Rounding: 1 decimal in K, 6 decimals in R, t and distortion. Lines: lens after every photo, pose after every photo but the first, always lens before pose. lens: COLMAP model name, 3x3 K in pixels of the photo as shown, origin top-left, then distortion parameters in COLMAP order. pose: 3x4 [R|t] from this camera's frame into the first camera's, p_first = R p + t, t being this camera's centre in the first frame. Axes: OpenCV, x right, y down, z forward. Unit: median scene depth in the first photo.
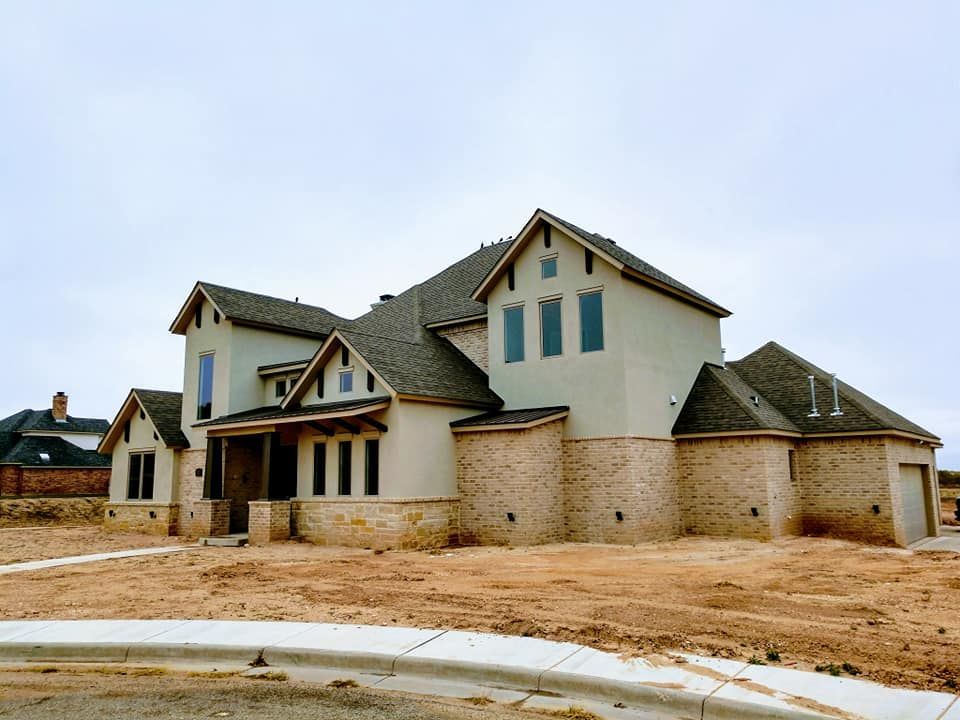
lens RADIAL K [[729.6, 0, 480.0], [0, 729.6, 360.0], [0, 0, 1]] dist [0.004192, 0.011937]
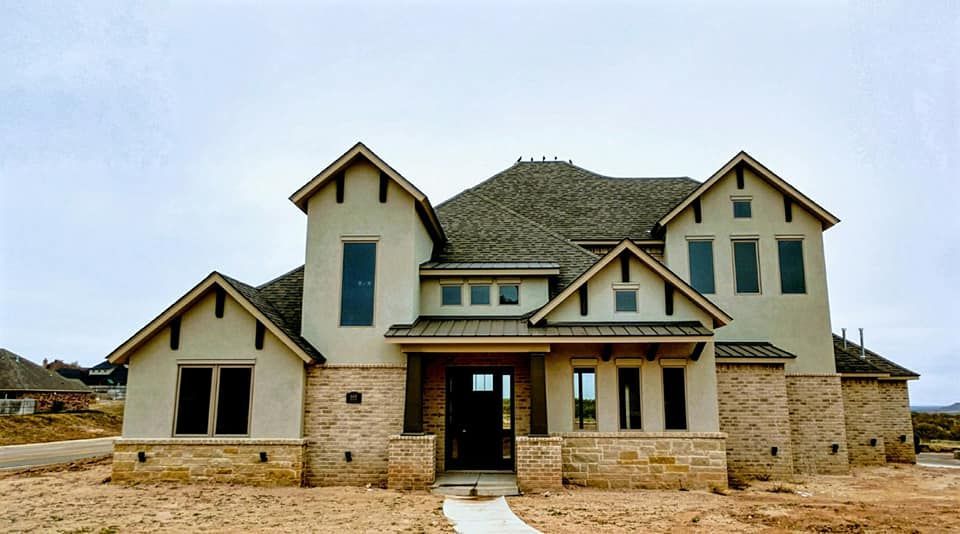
lens RADIAL K [[740.9, 0, 479.8], [0, 740.9, 240.7], [0, 0, 1]] dist [0.006893, 0.004605]
pose [[0.814056, 0.138901, 0.563933, -0.844915], [-0.107626, 0.990241, -0.088542, 0.056951], [-0.570728, 0.011384, 0.821061, 0.357047]]
